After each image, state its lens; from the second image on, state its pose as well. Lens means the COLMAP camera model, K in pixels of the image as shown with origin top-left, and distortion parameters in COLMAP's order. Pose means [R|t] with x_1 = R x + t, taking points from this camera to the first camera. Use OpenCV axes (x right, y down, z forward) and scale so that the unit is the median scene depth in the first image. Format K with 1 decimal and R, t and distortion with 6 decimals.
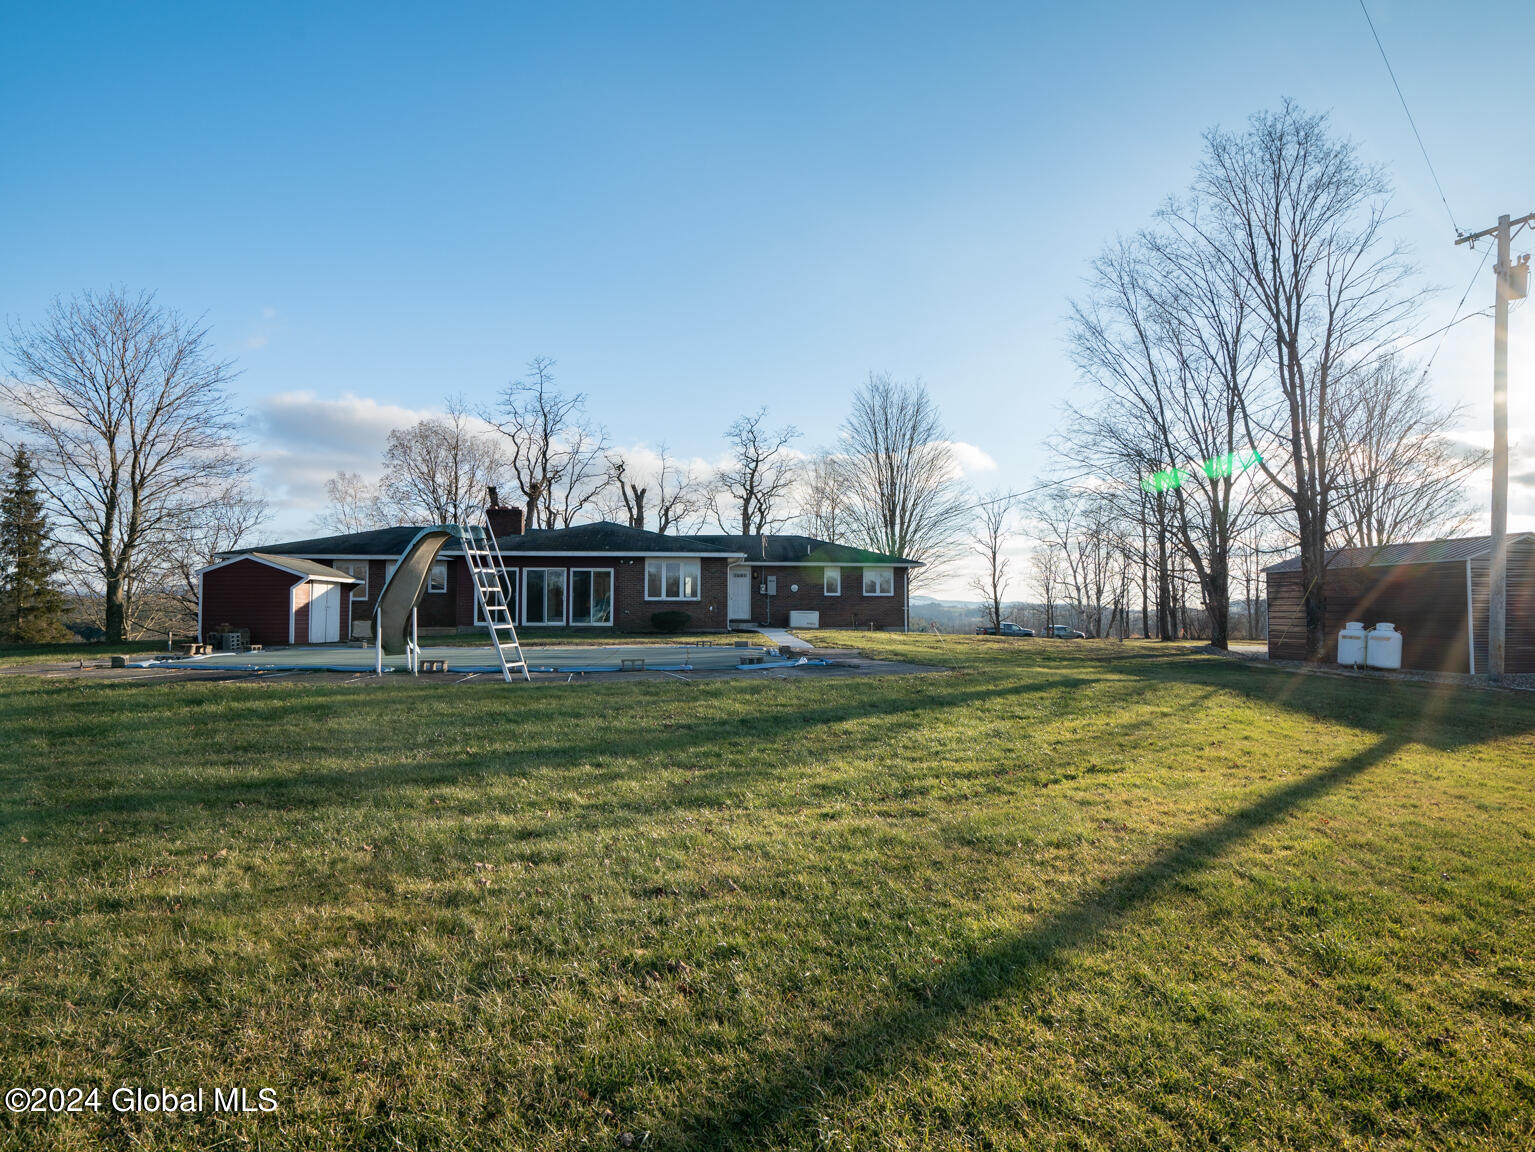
lens RADIAL K [[778.4, 0, 767.5], [0, 778.4, 576.0], [0, 0, 1]] dist [-0.035947, 0.020186]
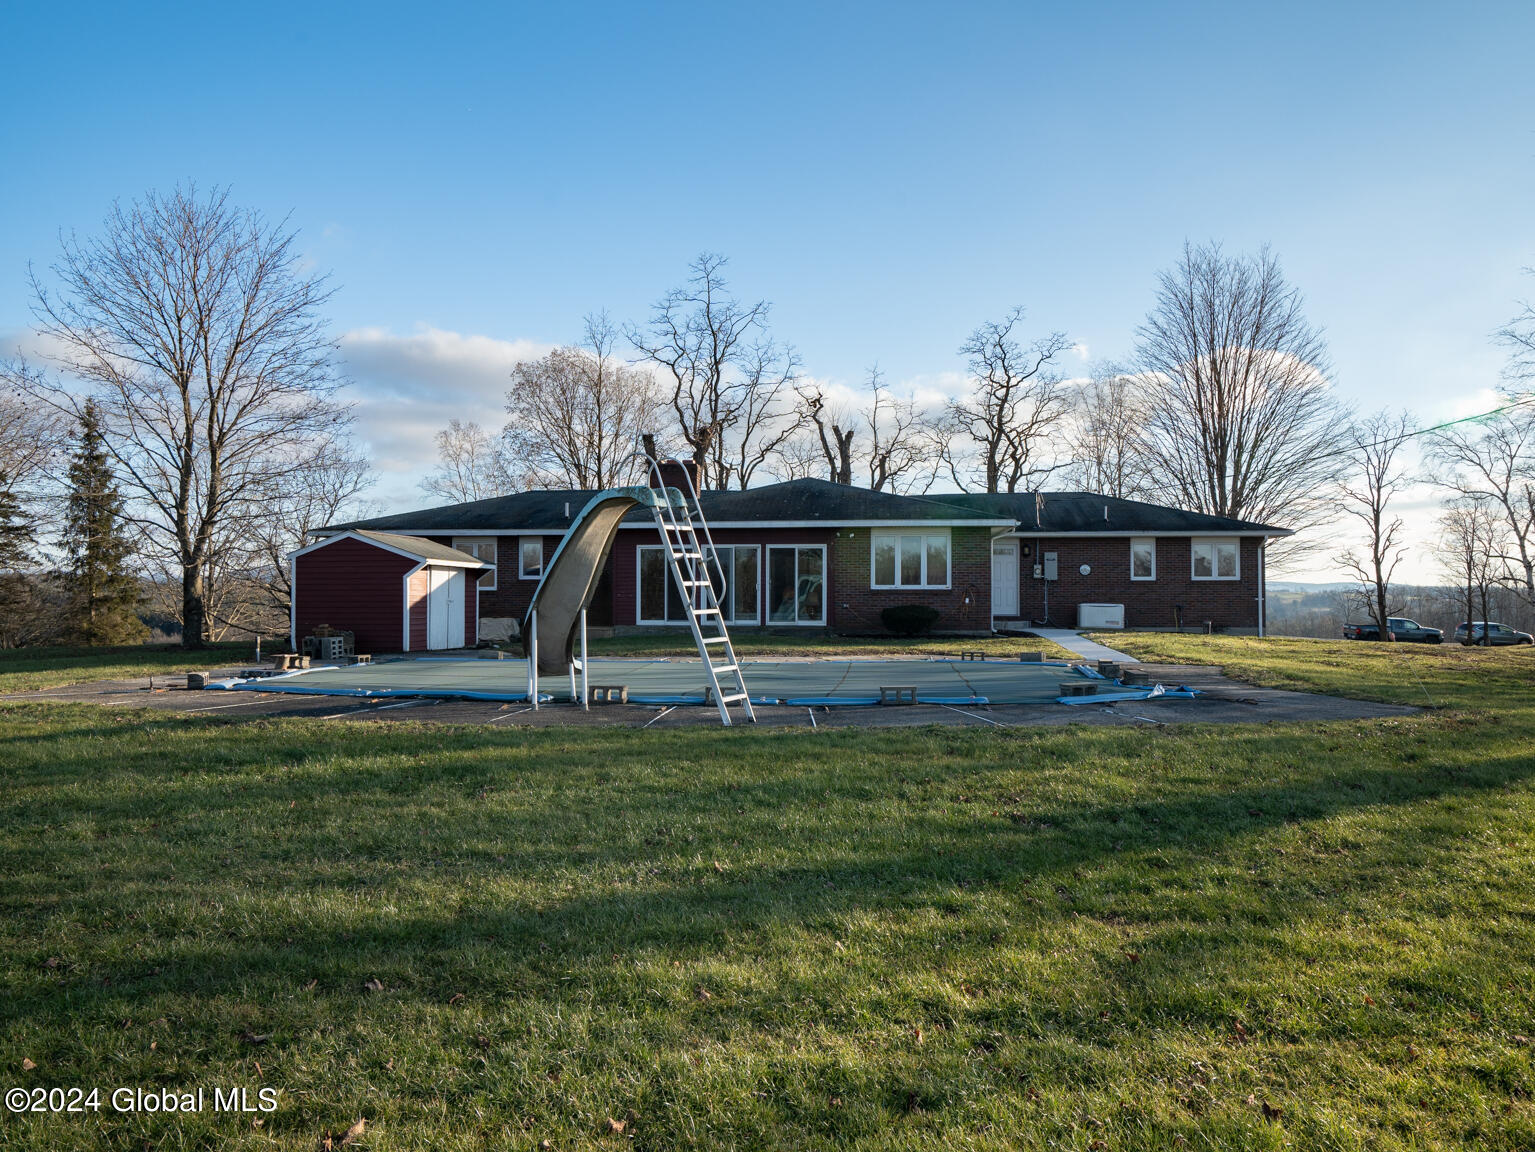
lens RADIAL K [[994.7, 0, 767.4], [0, 994.7, 562.6], [0, 0, 1]] dist [-0.002684, 0.031369]
pose [[0.982512, -0.007642, -0.186042, -0.088980], [0.010771, 0.999817, 0.015815, -0.008536], [0.185887, -0.017543, 0.982414, 0.113127]]
